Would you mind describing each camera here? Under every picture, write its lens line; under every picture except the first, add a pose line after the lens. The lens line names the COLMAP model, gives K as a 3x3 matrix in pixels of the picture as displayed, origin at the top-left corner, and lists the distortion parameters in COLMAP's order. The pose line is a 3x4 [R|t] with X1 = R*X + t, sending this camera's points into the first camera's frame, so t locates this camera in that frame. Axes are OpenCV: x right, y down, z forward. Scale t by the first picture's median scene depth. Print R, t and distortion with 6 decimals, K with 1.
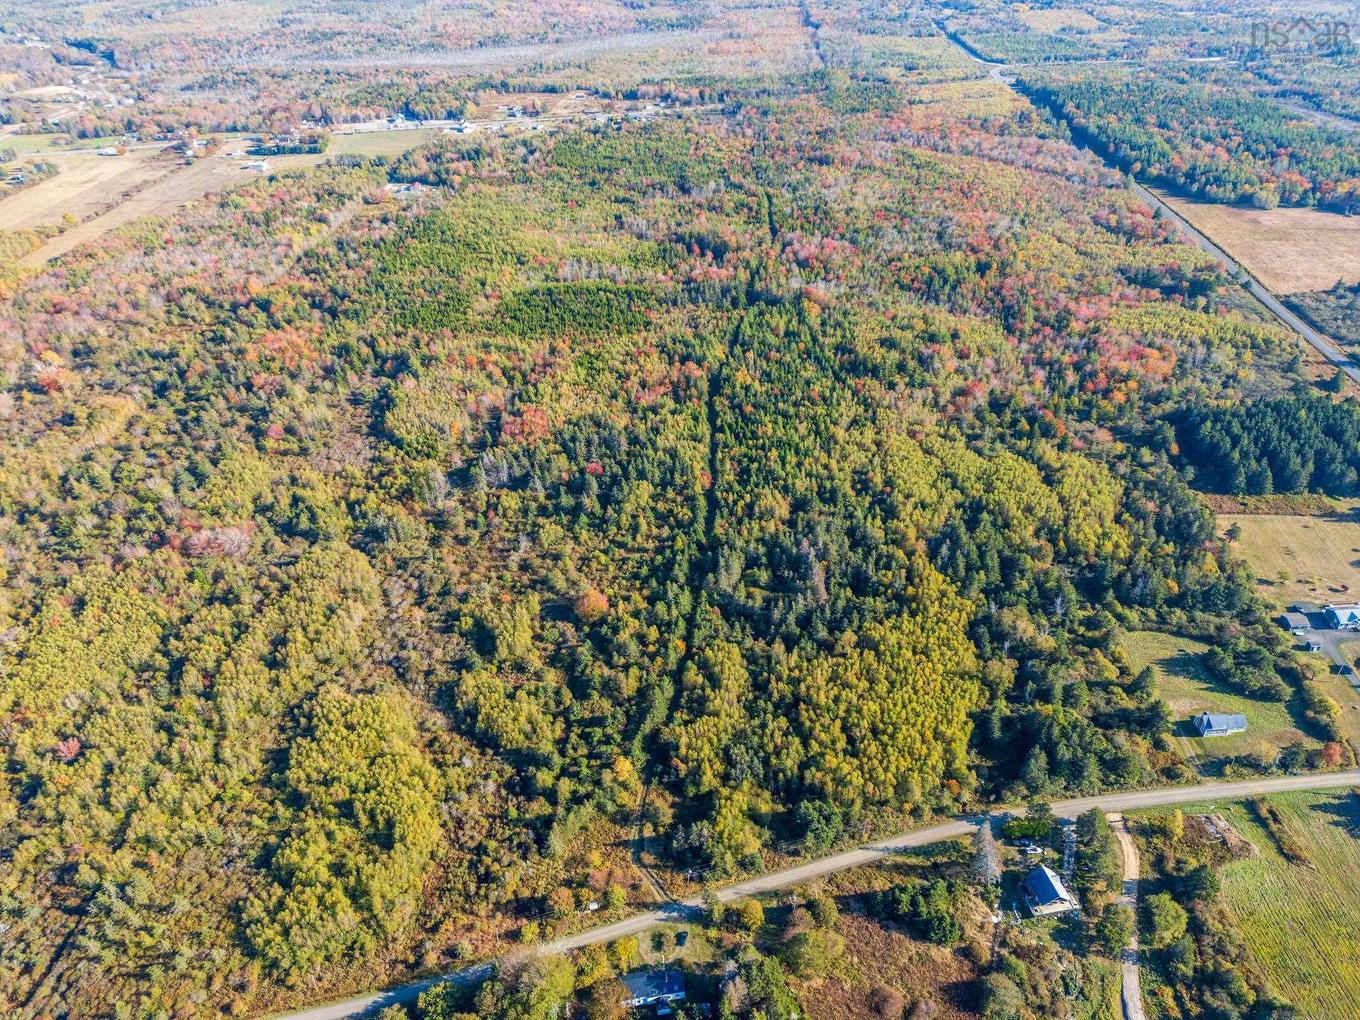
lens RADIAL K [[945.5, 0, 680.0], [0, 945.5, 510.0], [0, 0, 1]] dist [0.094423, -0.106523]
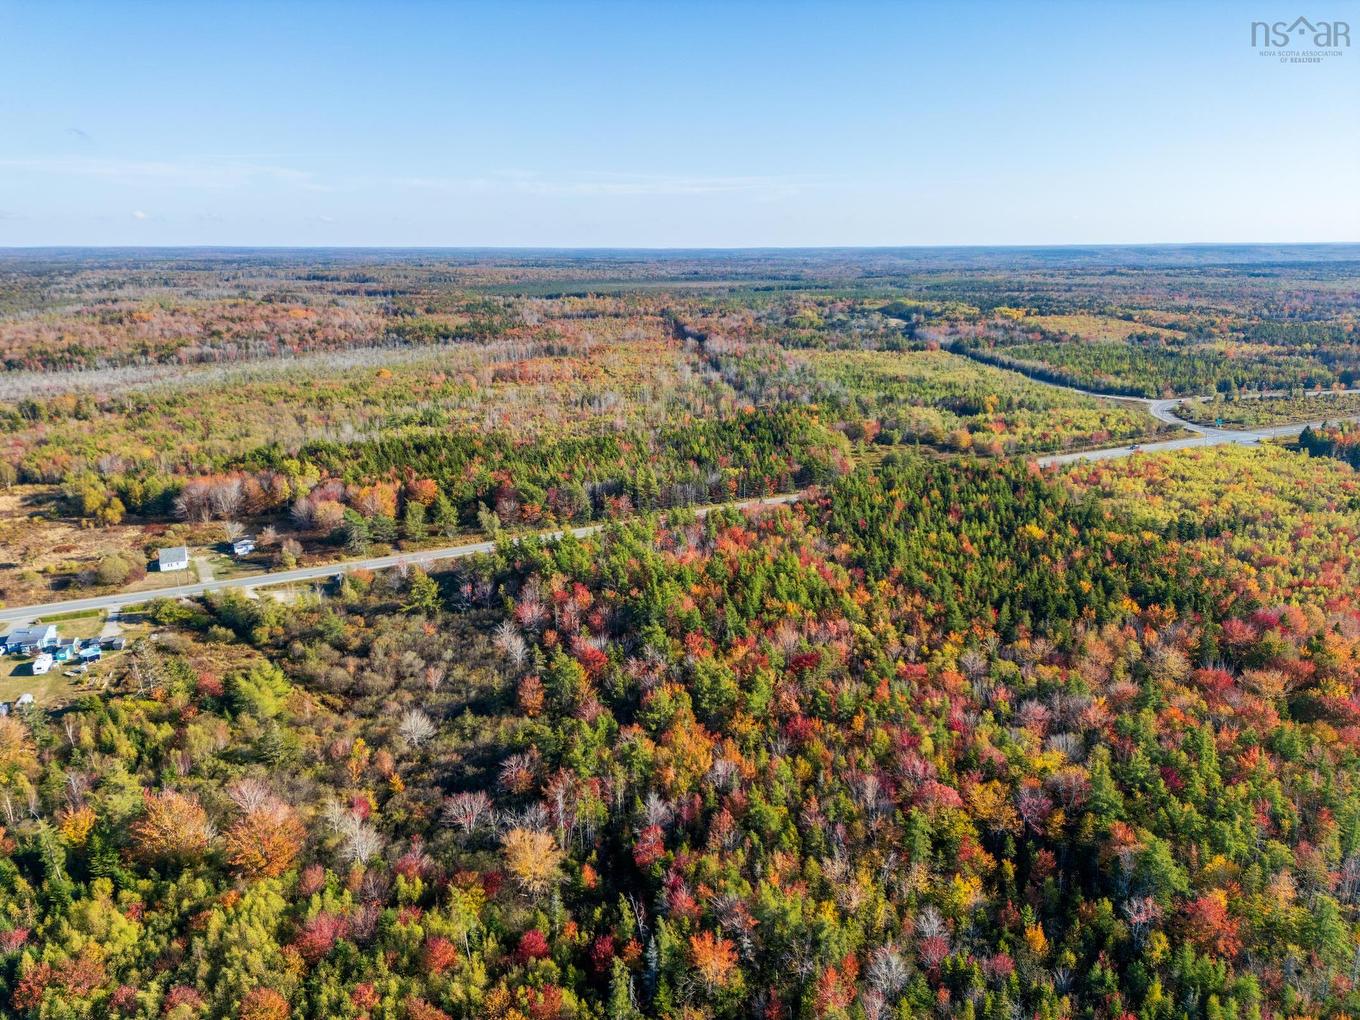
lens RADIAL K [[945.5, 0, 680.0], [0, 945.5, 510.0], [0, 0, 1]] dist [0.094423, -0.106523]
pose [[0.988752, -0.027697, 0.146977, 0.069933], [0.071054, 0.951713, -0.298655, -0.377398], [-0.131608, 0.305739, 0.942976, 0.797478]]
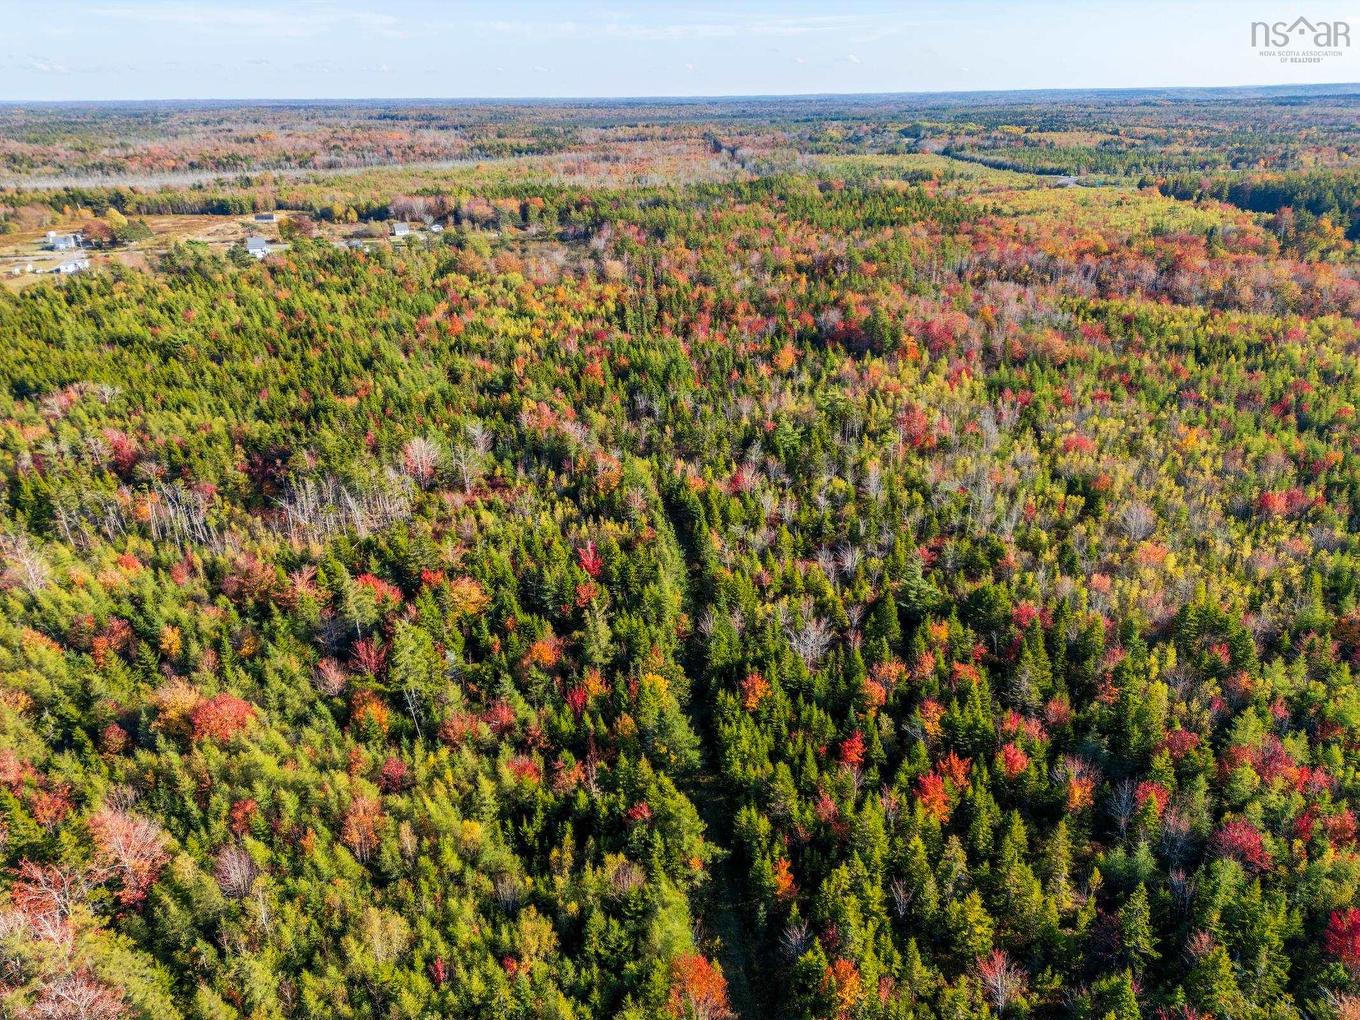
lens RADIAL K [[945.5, 0, 680.0], [0, 945.5, 510.0], [0, 0, 1]] dist [0.094423, -0.106523]
pose [[0.995408, -0.034951, 0.089117, 0.057339], [0.049614, 0.984529, -0.168049, -0.227817], [-0.081865, 0.171699, 0.981742, 0.618789]]
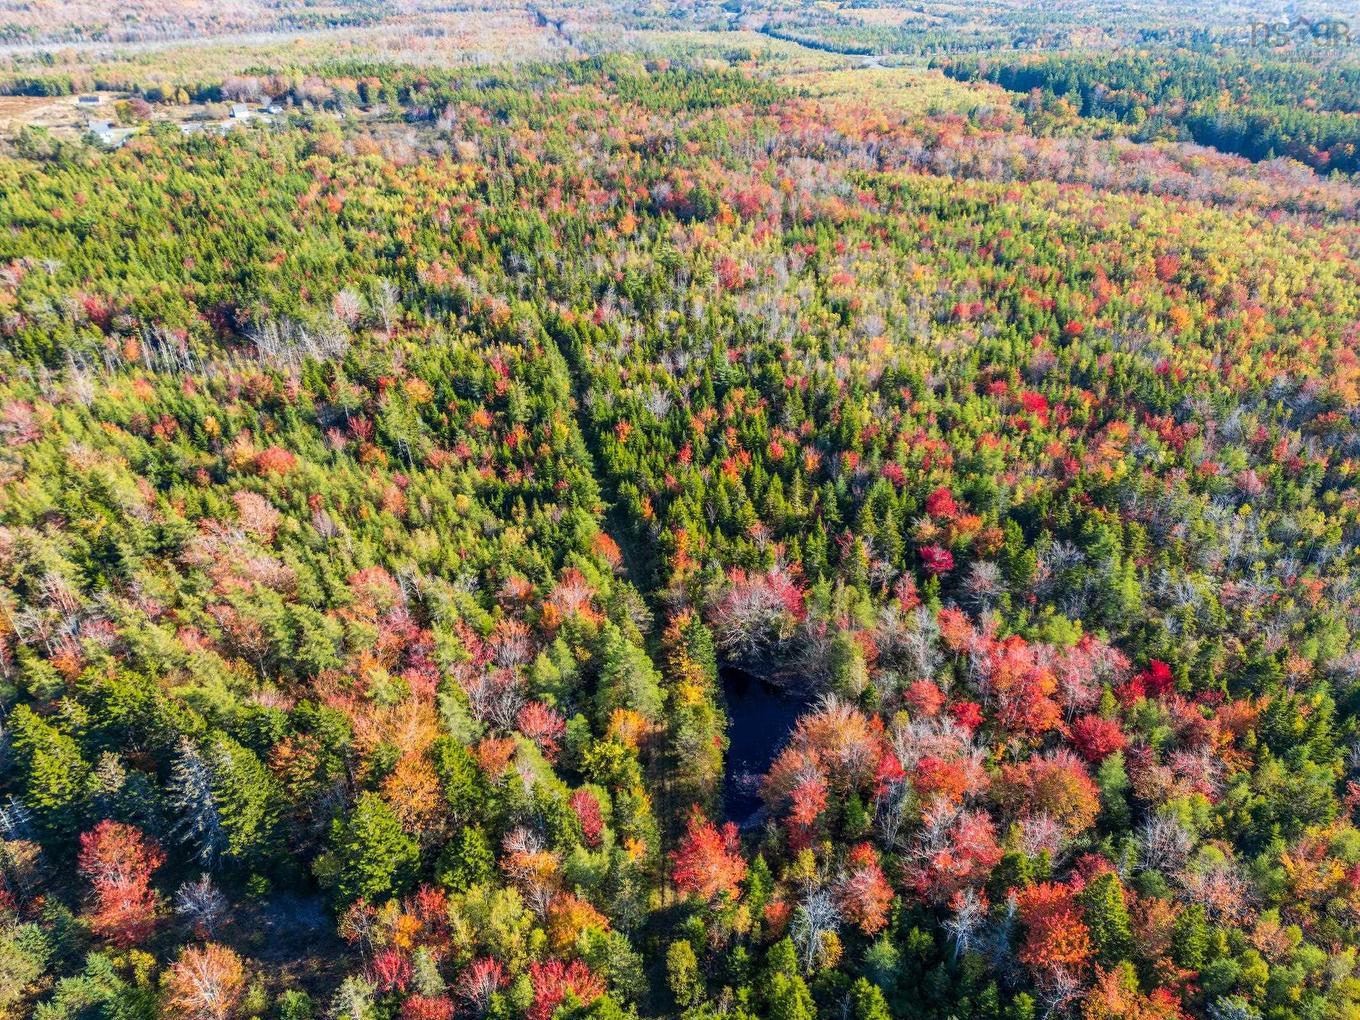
lens RADIAL K [[945.5, 0, 680.0], [0, 945.5, 510.0], [0, 0, 1]] dist [0.094423, -0.106523]
pose [[0.965367, -0.115156, 0.234105, 0.043230], [0.128200, 0.990891, -0.041236, -0.203125], [-0.227224, 0.069820, 0.971336, 0.562131]]
